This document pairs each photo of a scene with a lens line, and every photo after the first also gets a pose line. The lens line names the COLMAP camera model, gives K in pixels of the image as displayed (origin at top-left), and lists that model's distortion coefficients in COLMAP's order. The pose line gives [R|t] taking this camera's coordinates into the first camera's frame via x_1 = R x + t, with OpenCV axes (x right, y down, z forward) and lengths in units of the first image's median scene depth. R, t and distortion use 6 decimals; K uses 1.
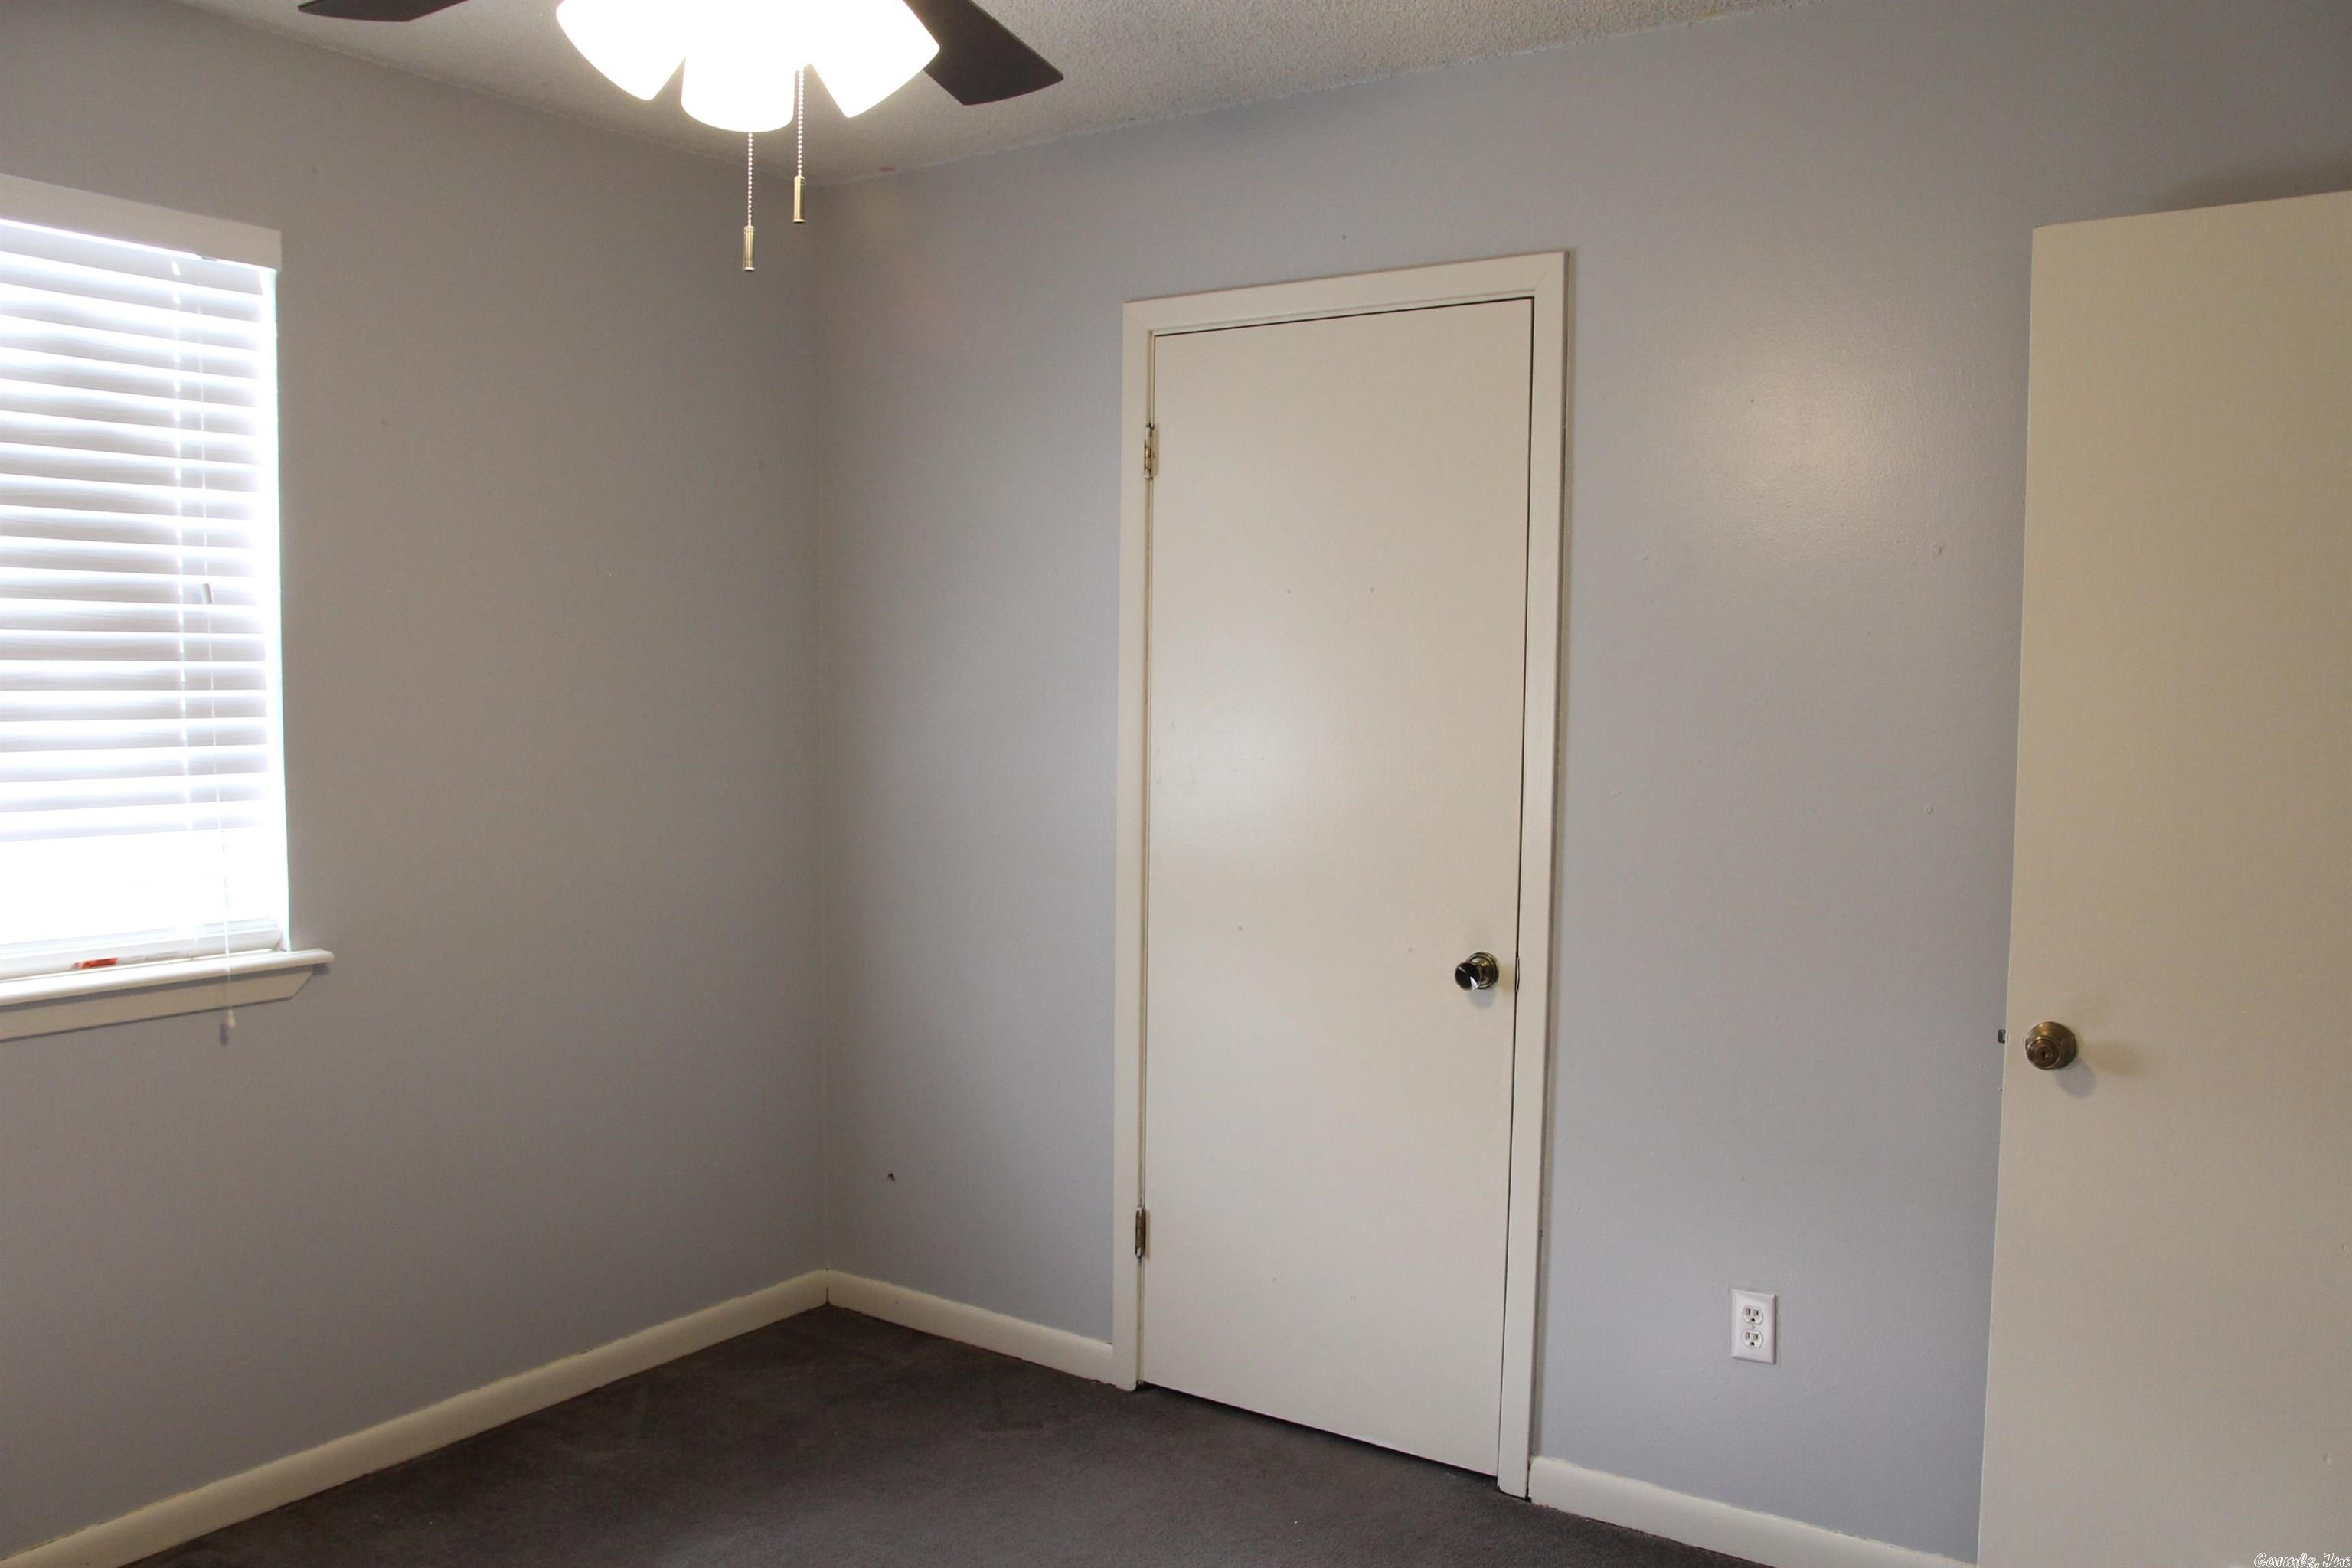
lens RADIAL K [[1844.3, 0, 1181.7], [0, 1844.3, 791.0], [0, 0, 1]] dist [-0.126564, 0.106338]
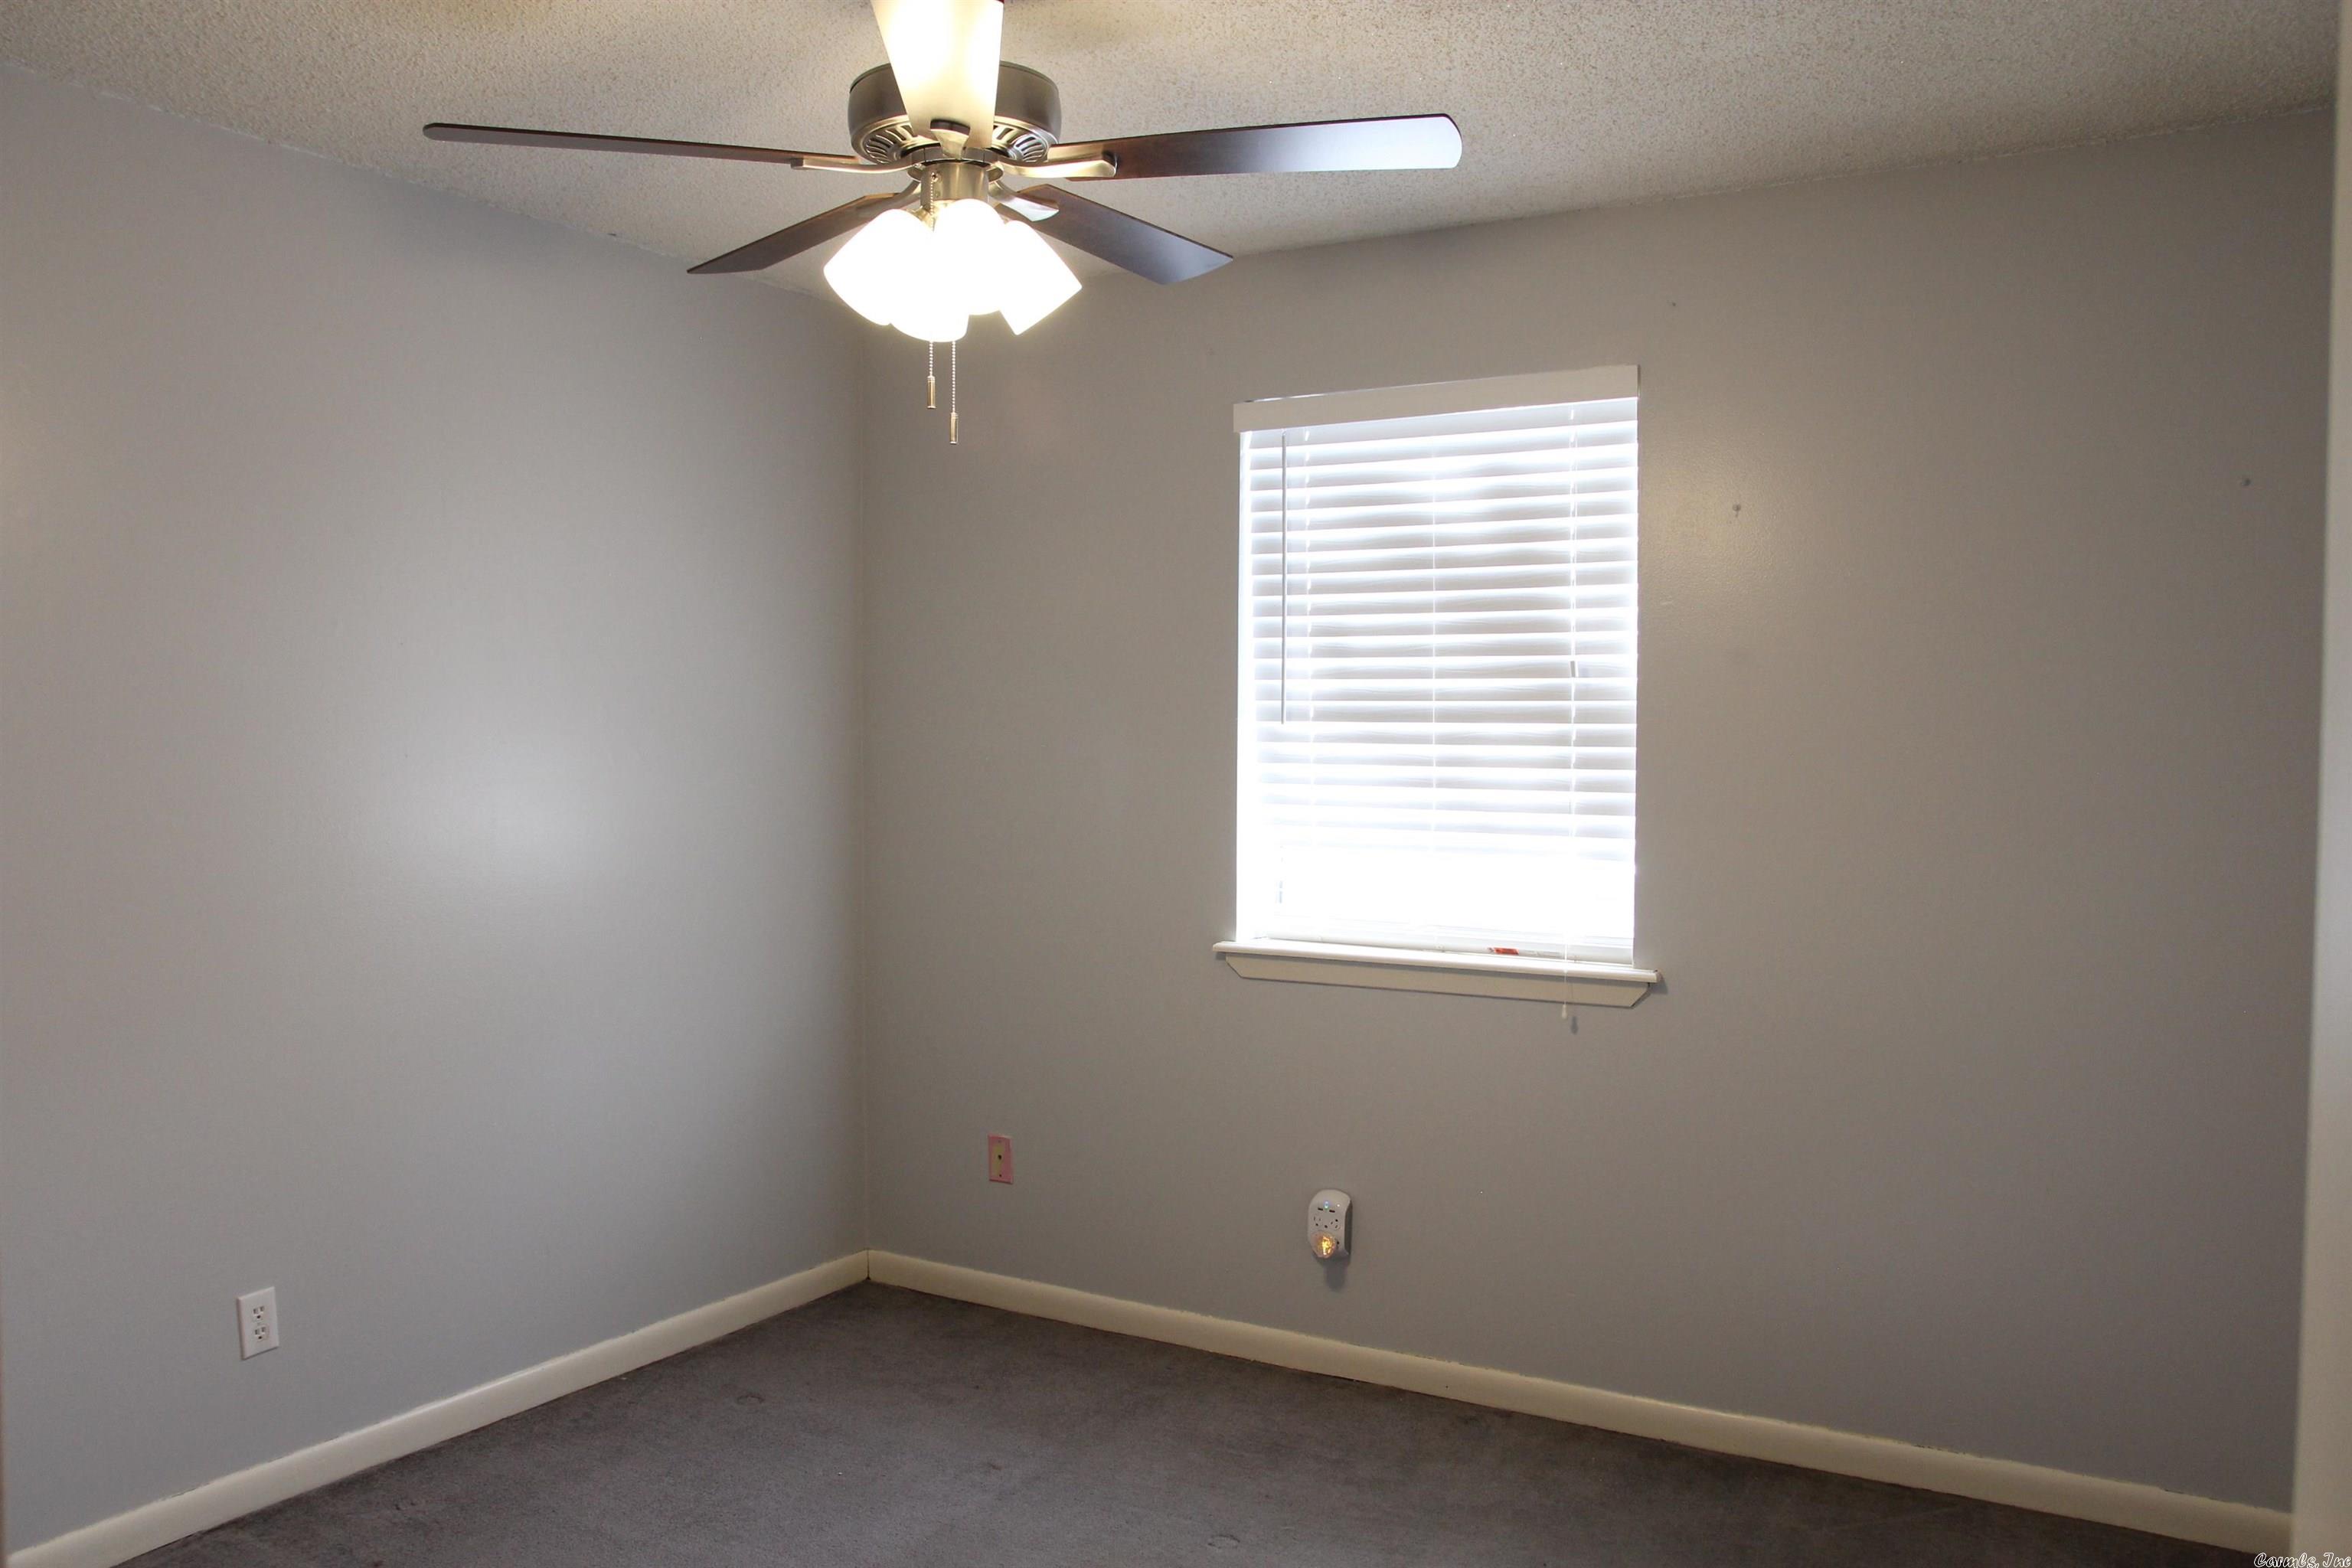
lens RADIAL K [[1844.3, 0, 1178.4], [0, 1844.3, 777.5], [0, 0, 1]] dist [-0.126564, 0.106338]
pose [[0.057041, 0.017512, -0.998218, 0.719040], [-0.069152, 0.997514, 0.013548, -0.032875], [0.995974, 0.068256, 0.058110, 0.654392]]
